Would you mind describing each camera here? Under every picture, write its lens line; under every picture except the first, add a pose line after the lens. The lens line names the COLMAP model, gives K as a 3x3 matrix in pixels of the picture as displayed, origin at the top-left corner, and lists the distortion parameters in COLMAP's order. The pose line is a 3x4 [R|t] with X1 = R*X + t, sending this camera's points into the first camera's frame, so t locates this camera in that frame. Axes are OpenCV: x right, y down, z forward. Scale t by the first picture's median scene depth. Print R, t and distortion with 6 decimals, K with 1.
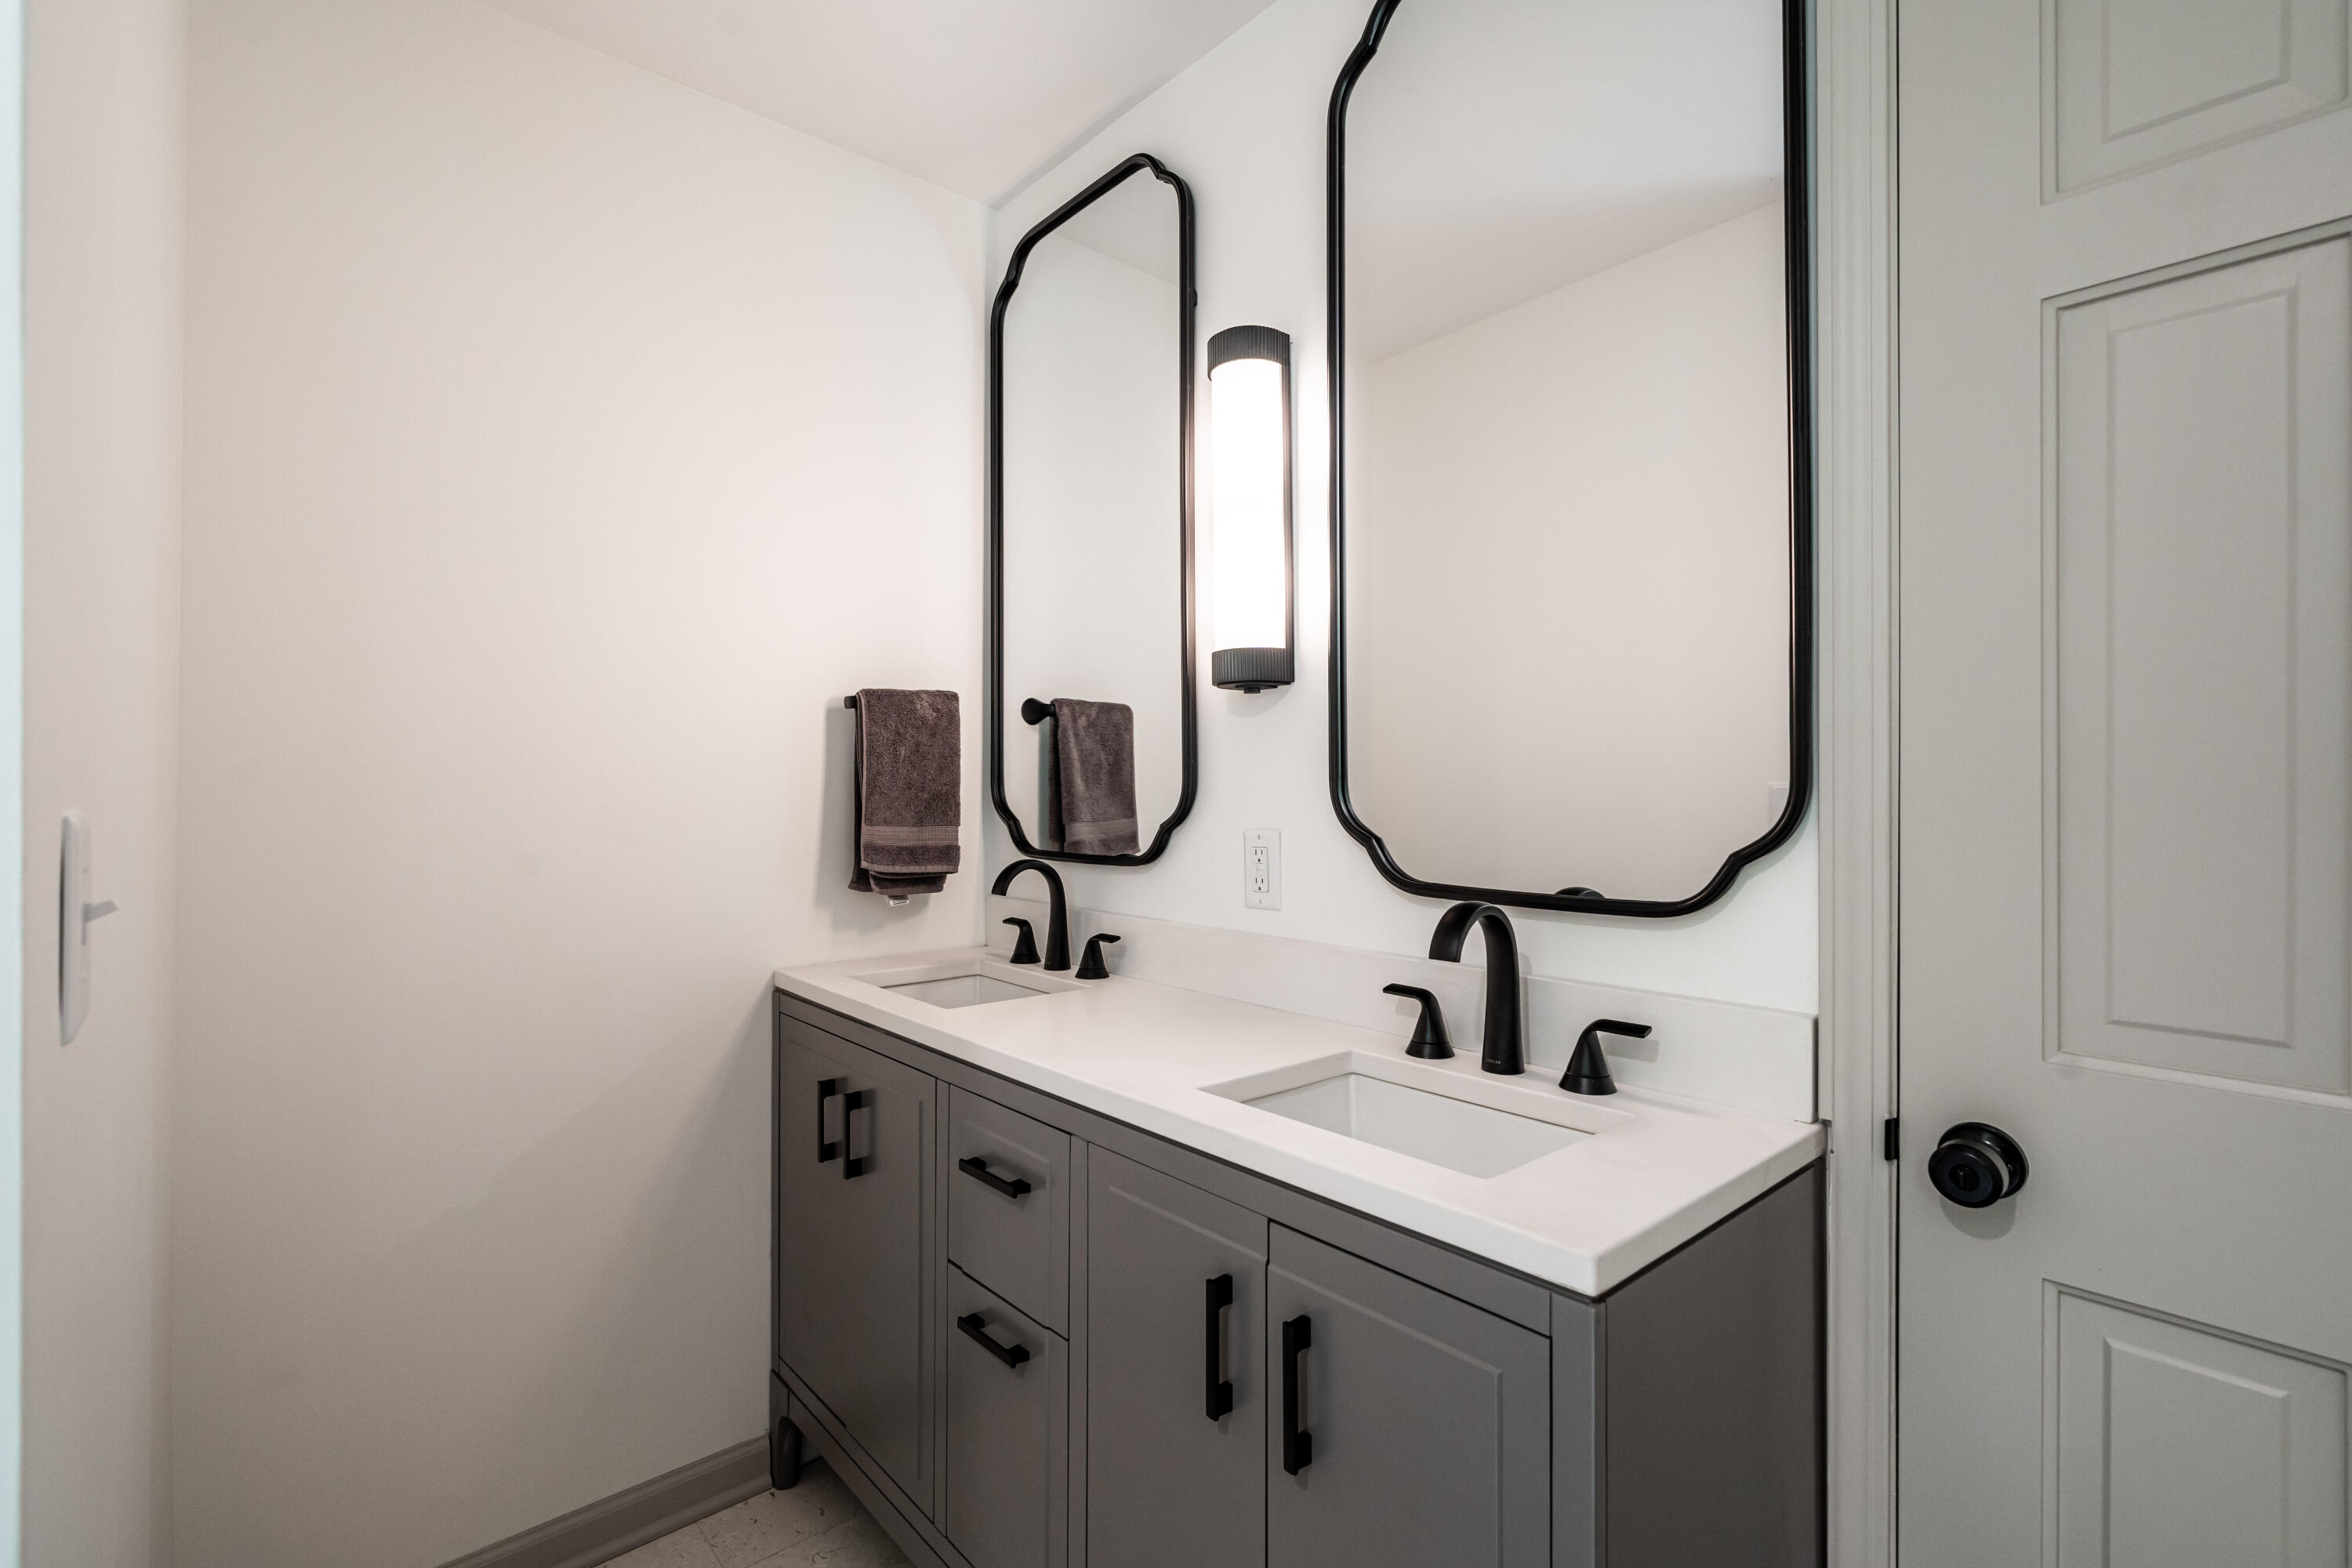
lens RADIAL K [[1059.7, 0, 1192.8], [0, 1059.7, 767.8], [0, 0, 1]] dist [-0.004728, 0.001349]
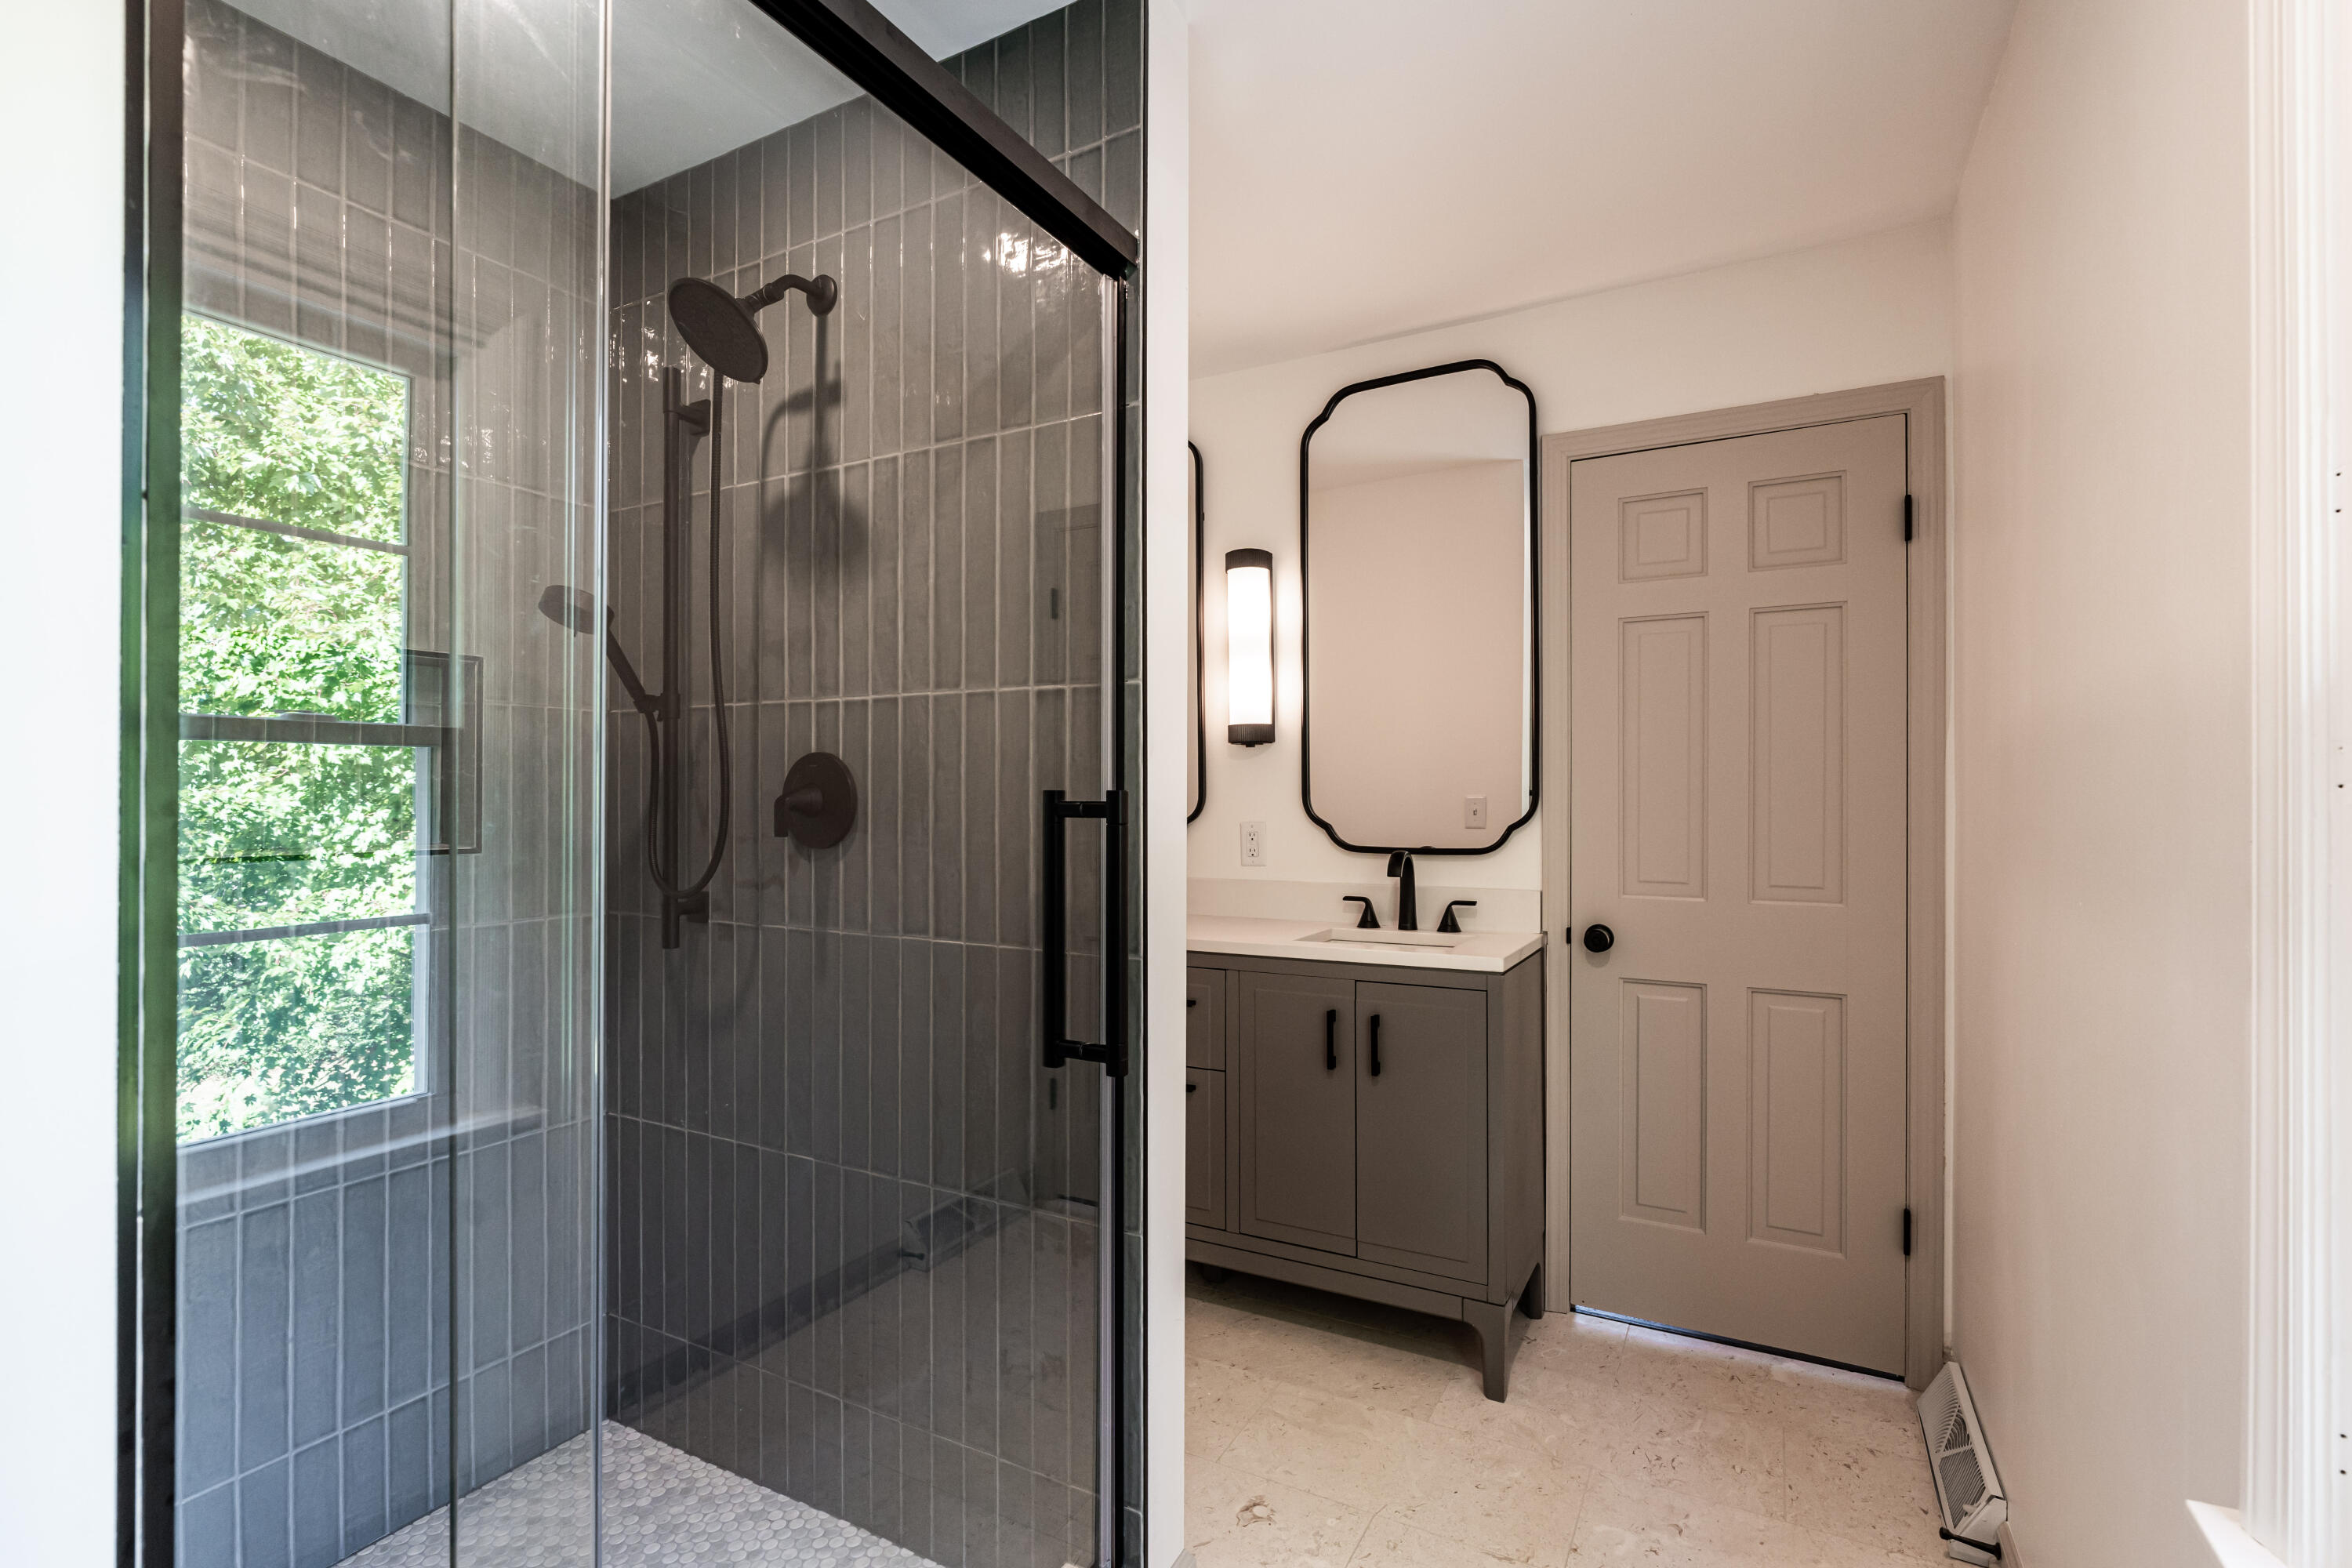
lens RADIAL K [[1059.7, 0, 1166.2], [0, 1059.7, 792.1], [0, 0, 1]] dist [-0.004728, 0.001349]
pose [[0.947172, -0.012025, 0.320501, -0.866748], [0.005638, 0.999767, 0.020848, -0.042515], [-0.320677, -0.017940, 0.947019, -0.891133]]
